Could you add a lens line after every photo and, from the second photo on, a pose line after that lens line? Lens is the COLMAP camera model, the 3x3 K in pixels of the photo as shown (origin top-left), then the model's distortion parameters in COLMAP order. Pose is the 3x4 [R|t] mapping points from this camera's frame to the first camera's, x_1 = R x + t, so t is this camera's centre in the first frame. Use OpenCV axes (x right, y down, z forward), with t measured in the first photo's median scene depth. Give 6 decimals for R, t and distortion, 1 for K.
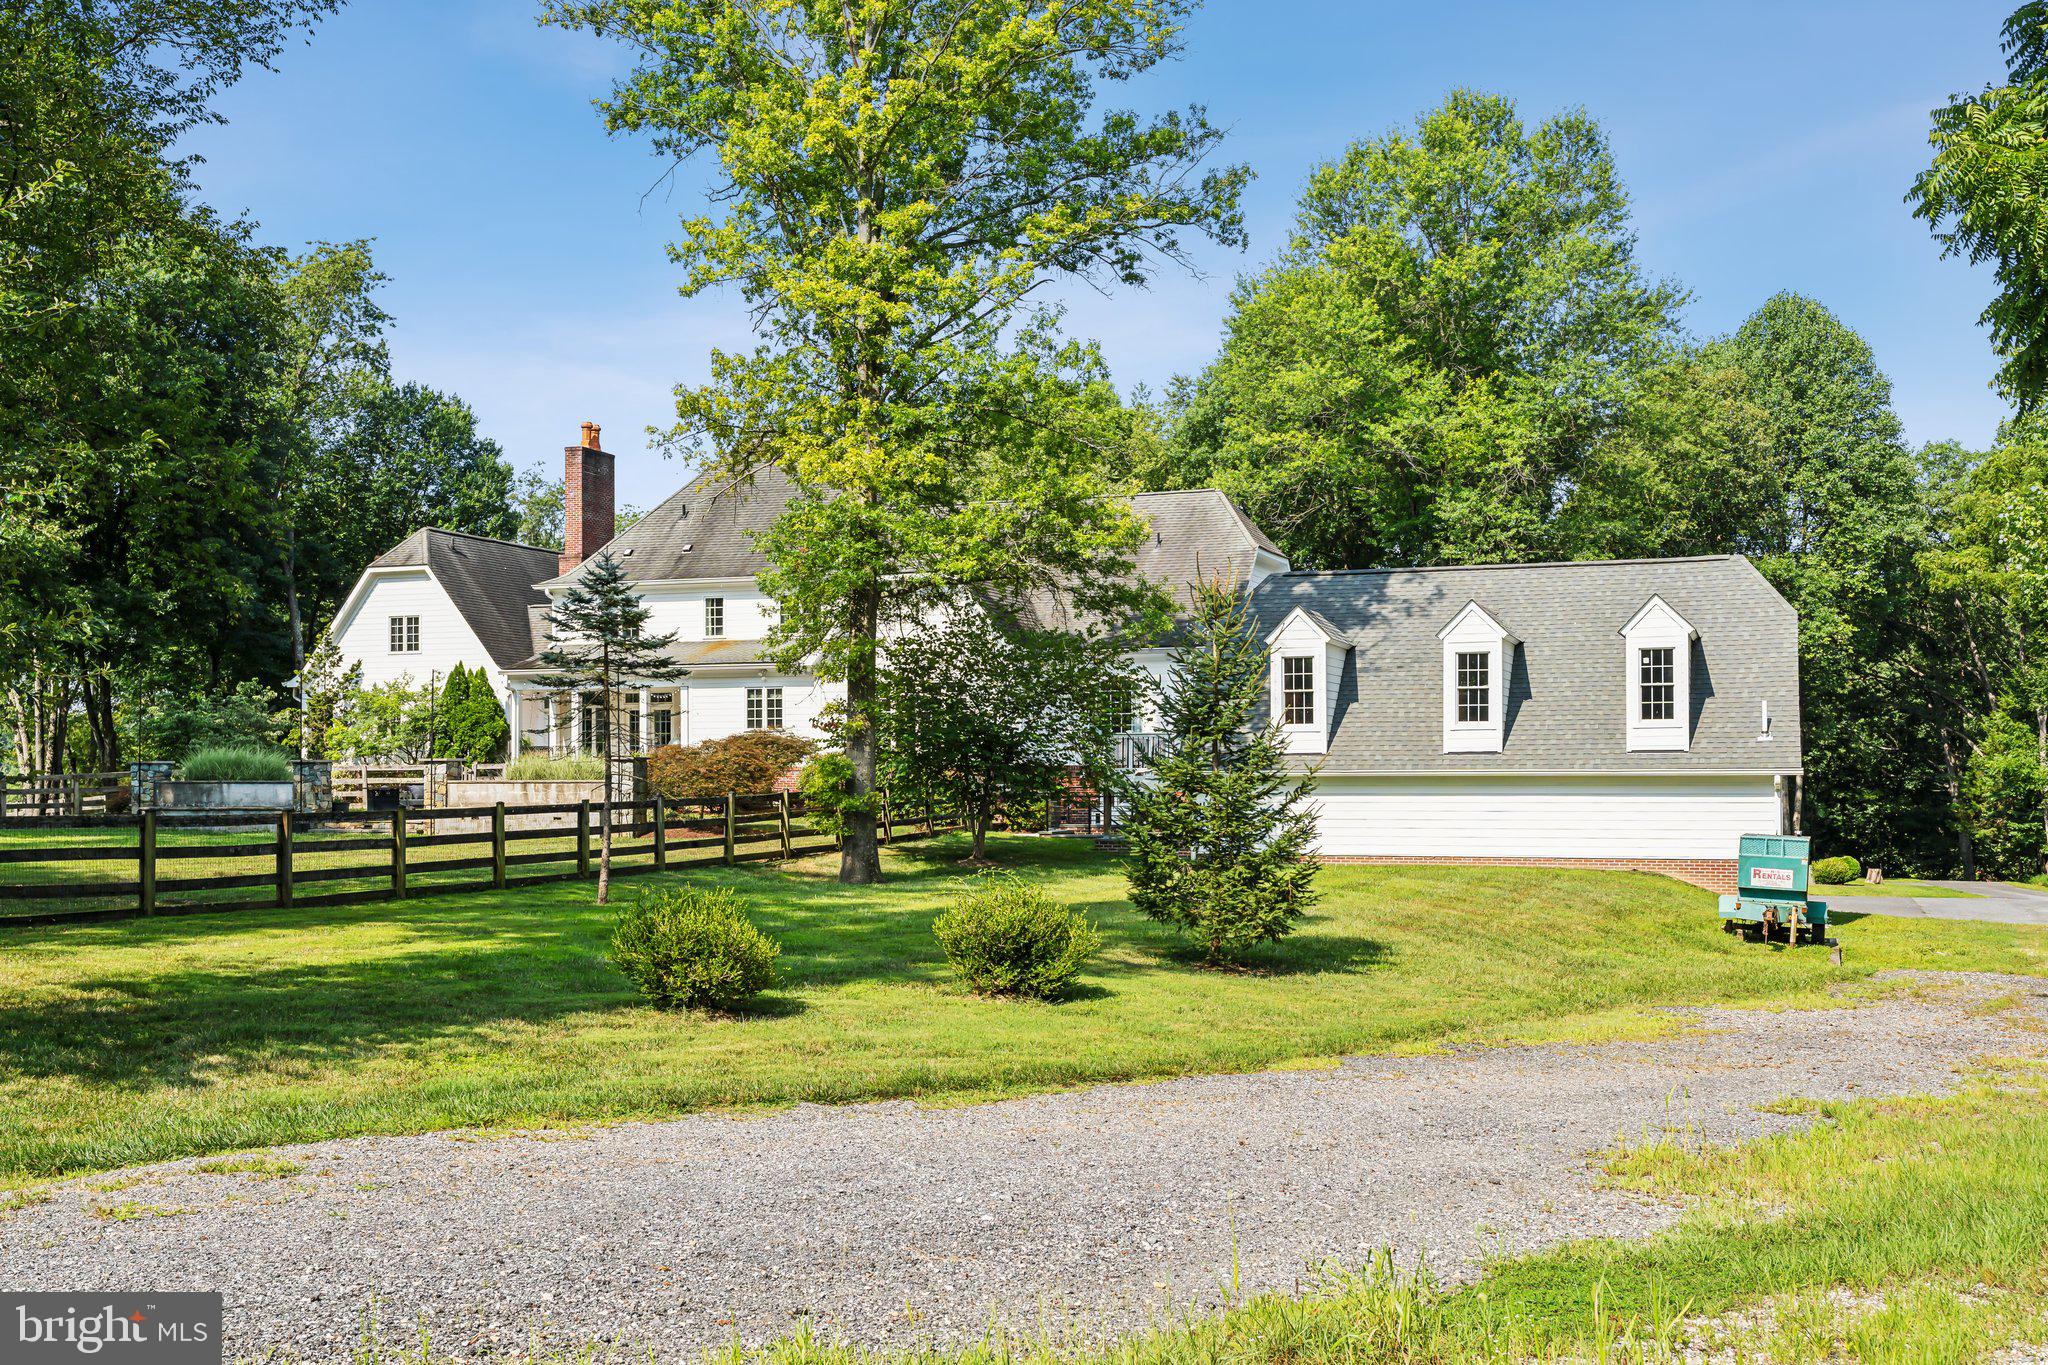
lens RADIAL K [[1923.8, 0, 1027.3], [0, 1923.8, 685.9], [0, 0, 1]] dist [0.014246, 0.000000]
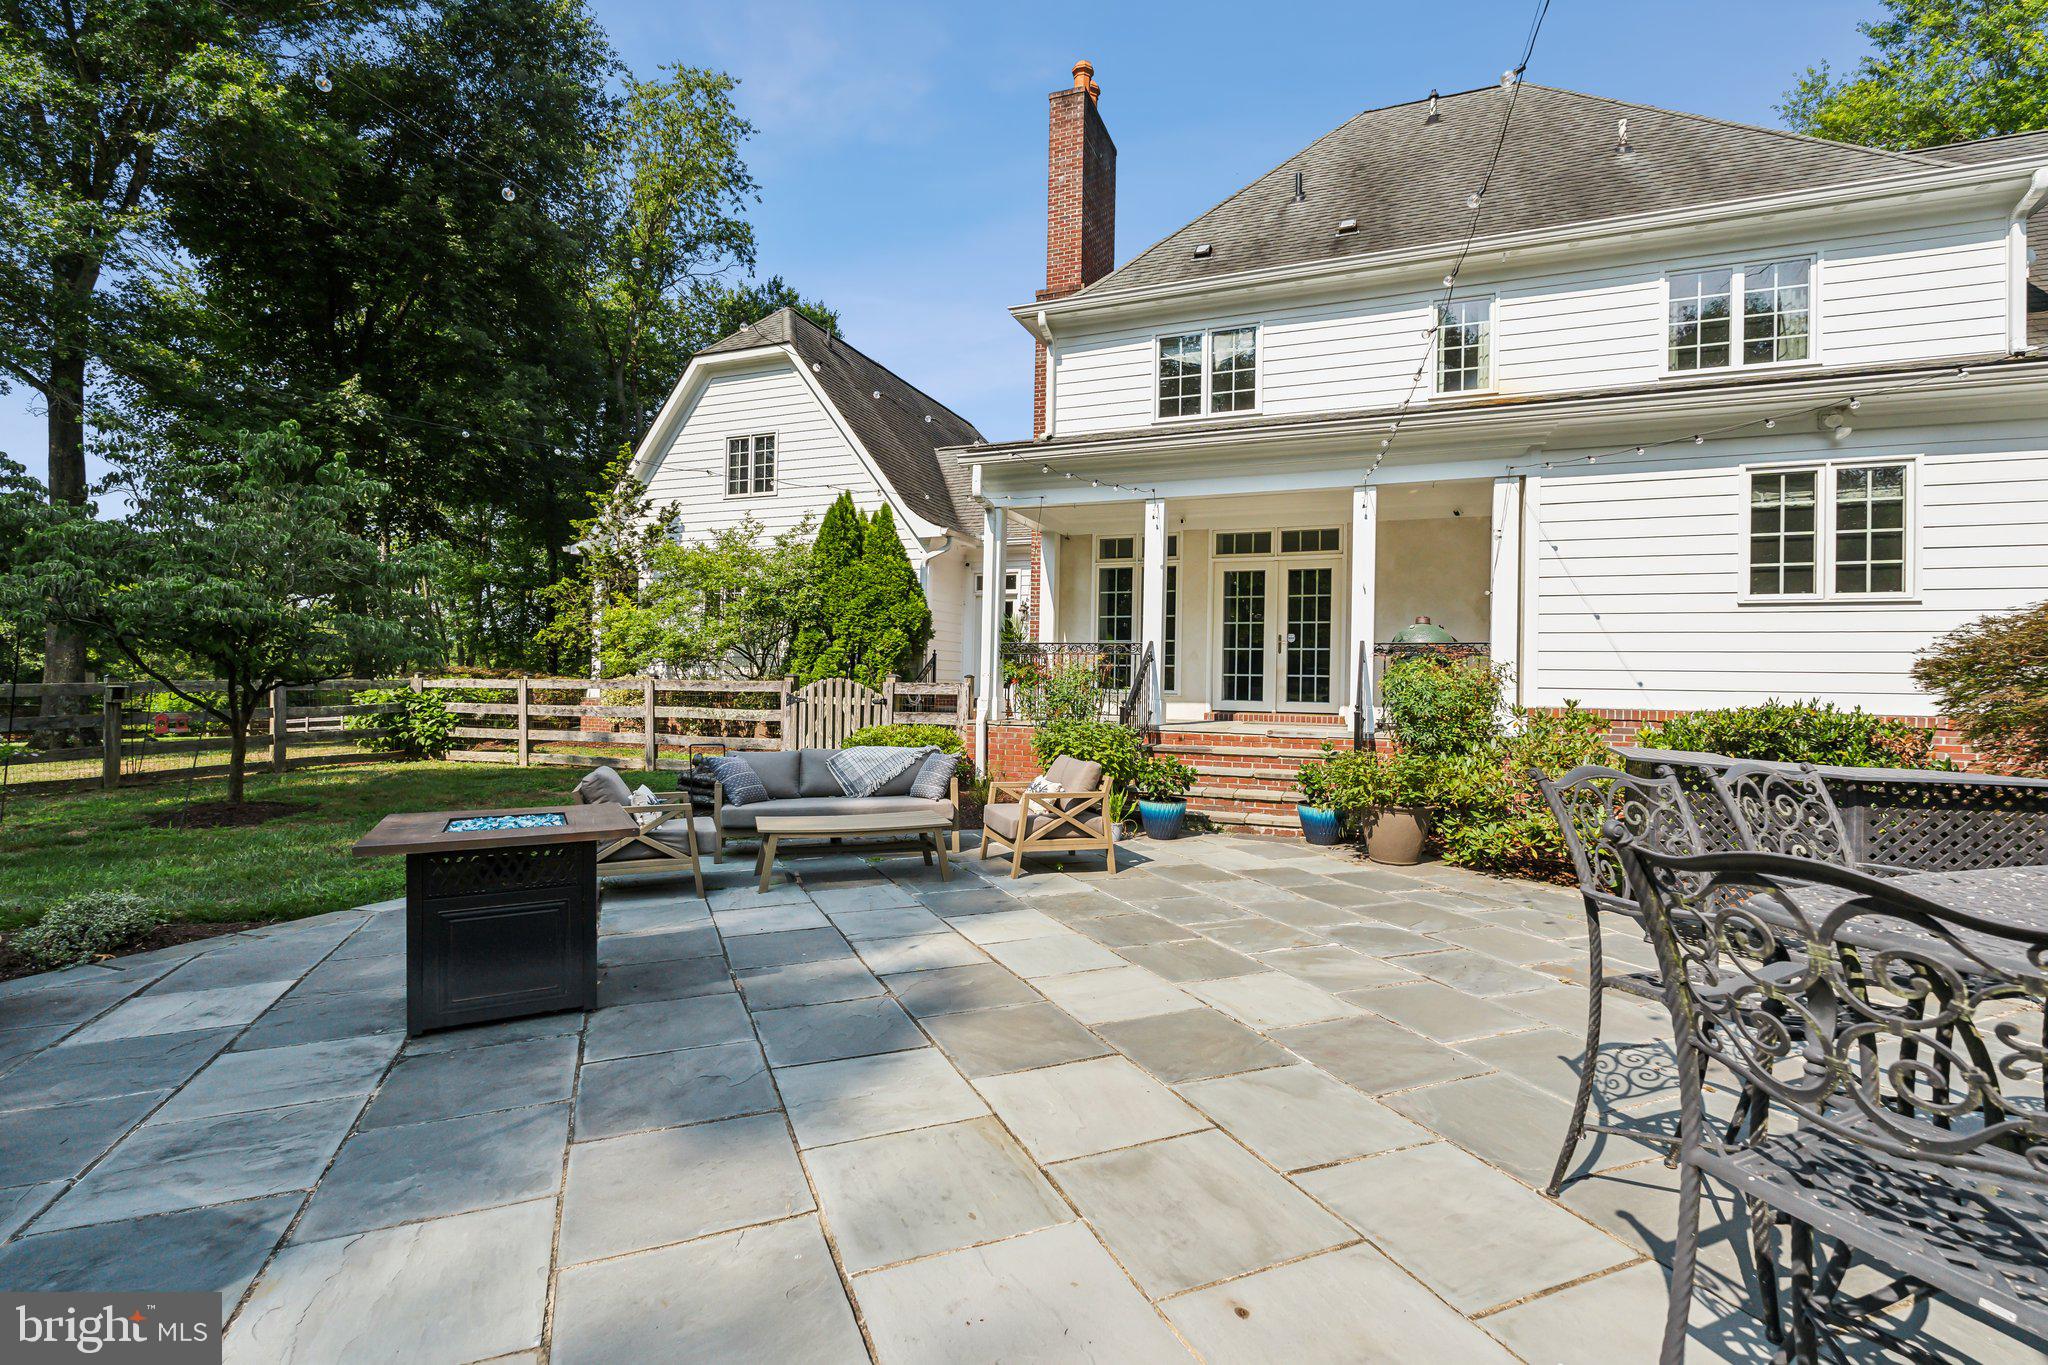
lens RADIAL K [[932.1, 0, 1011.4], [0, 932.1, 652.6], [0, 0, 1]] dist [-0.009062, 0.001544]
pose [[0.997821, 0.025796, -0.060722, -0.229754], [-0.025794, 0.999667, 0.000815, 0.030907], [0.060723, 0.000753, 0.998154, 0.737329]]
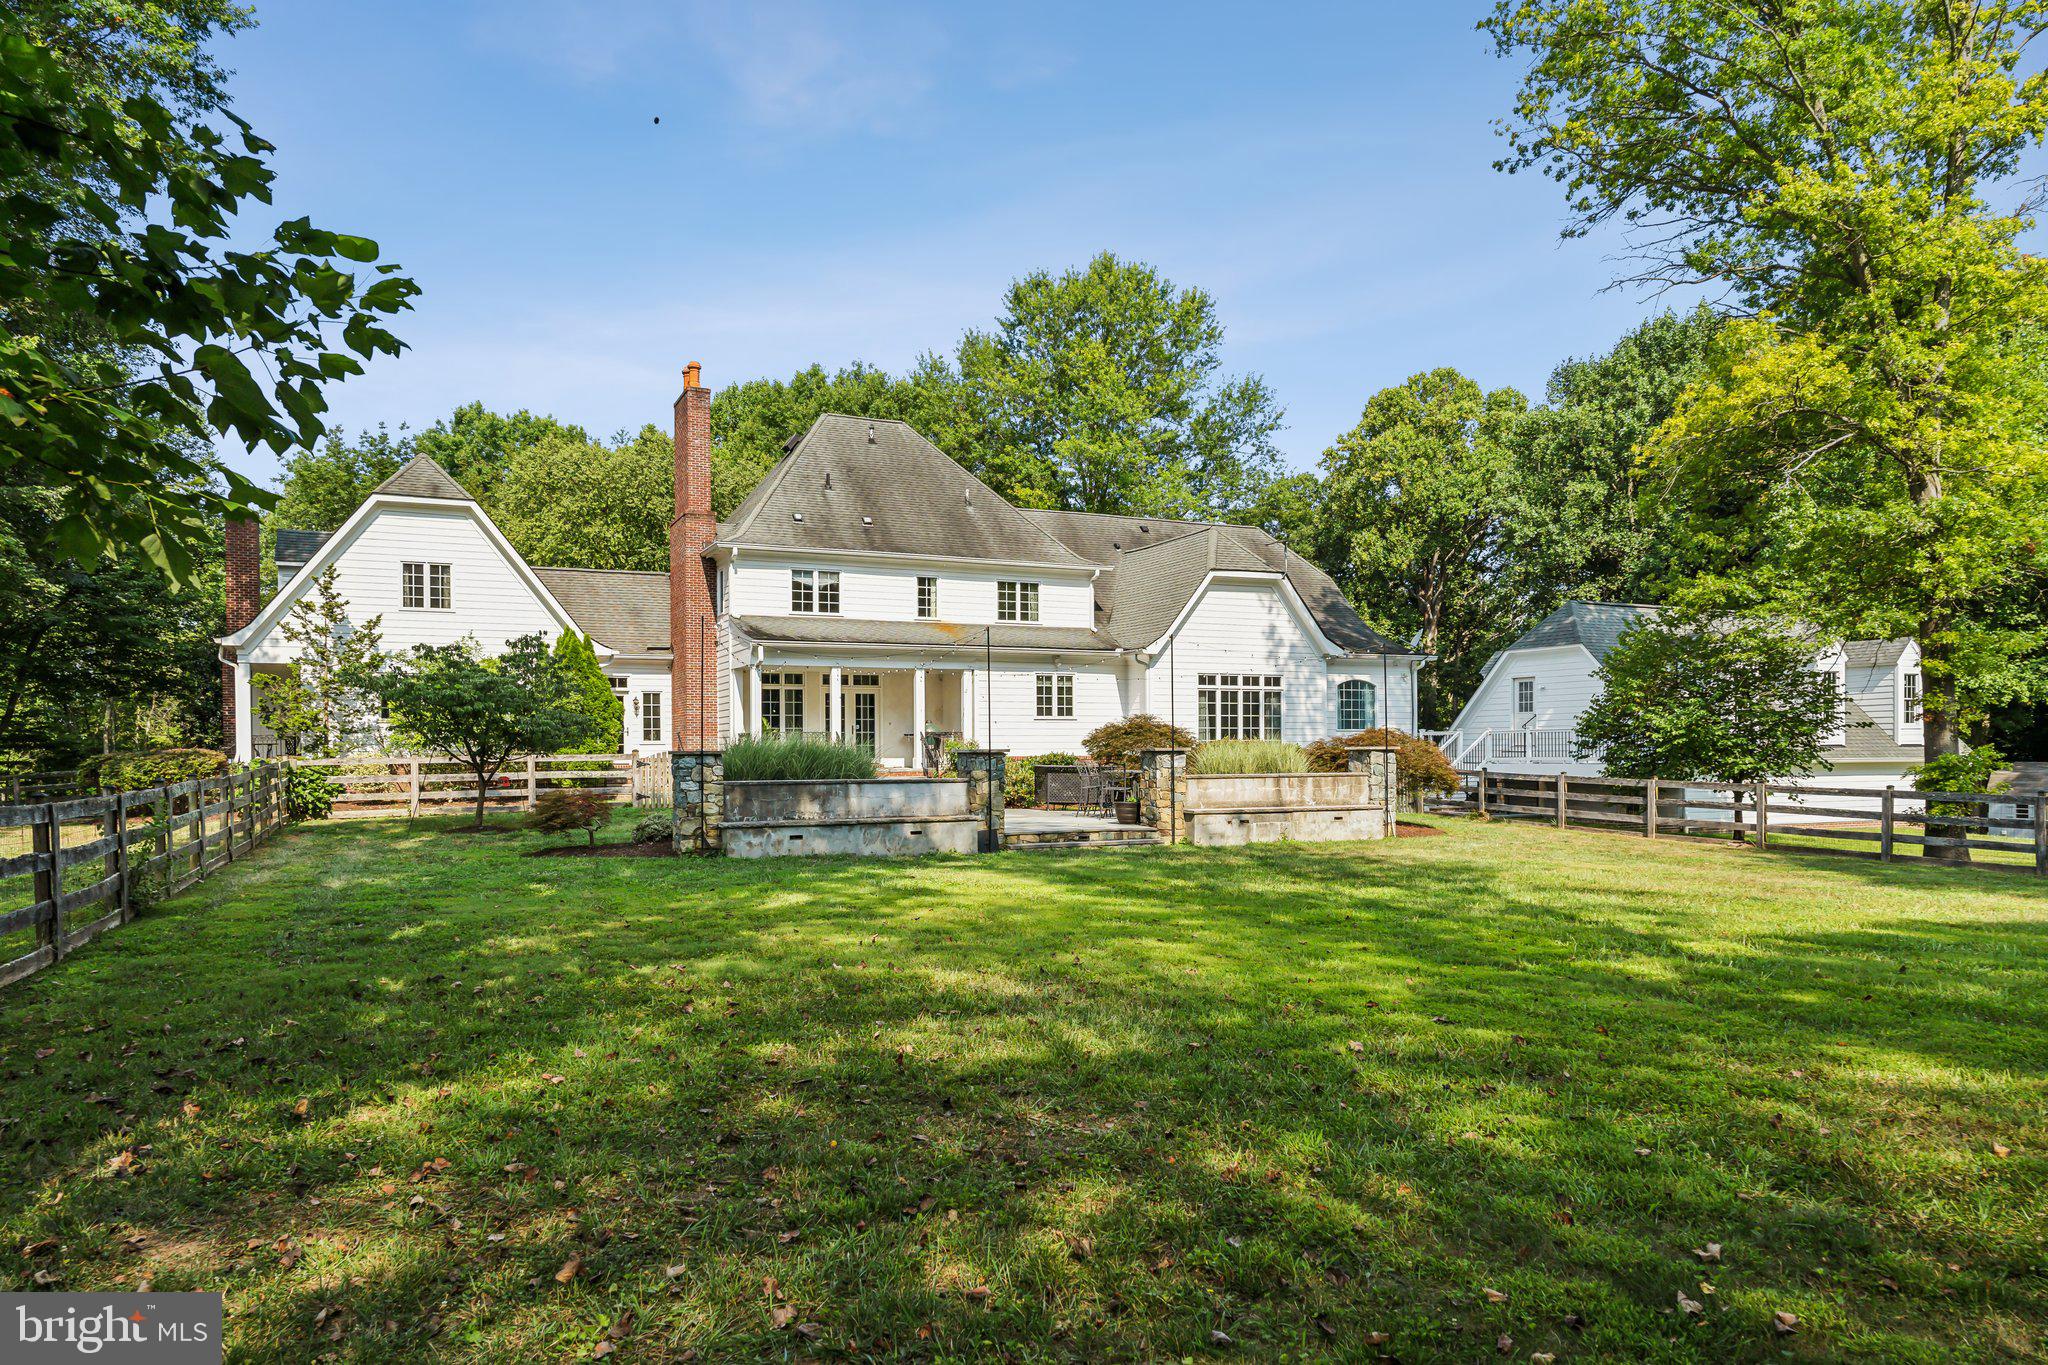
lens RADIAL K [[1302.8, 0, 1024.9], [0, 1302.8, 702.0], [0, 0, 1]] dist [-0.010433, -0.000204]
pose [[0.715641, 0.031913, 0.697739, -0.530865], [-0.024904, 0.999486, -0.020172, 0.025031], [-0.698024, -0.002940, 0.716068, 0.476283]]
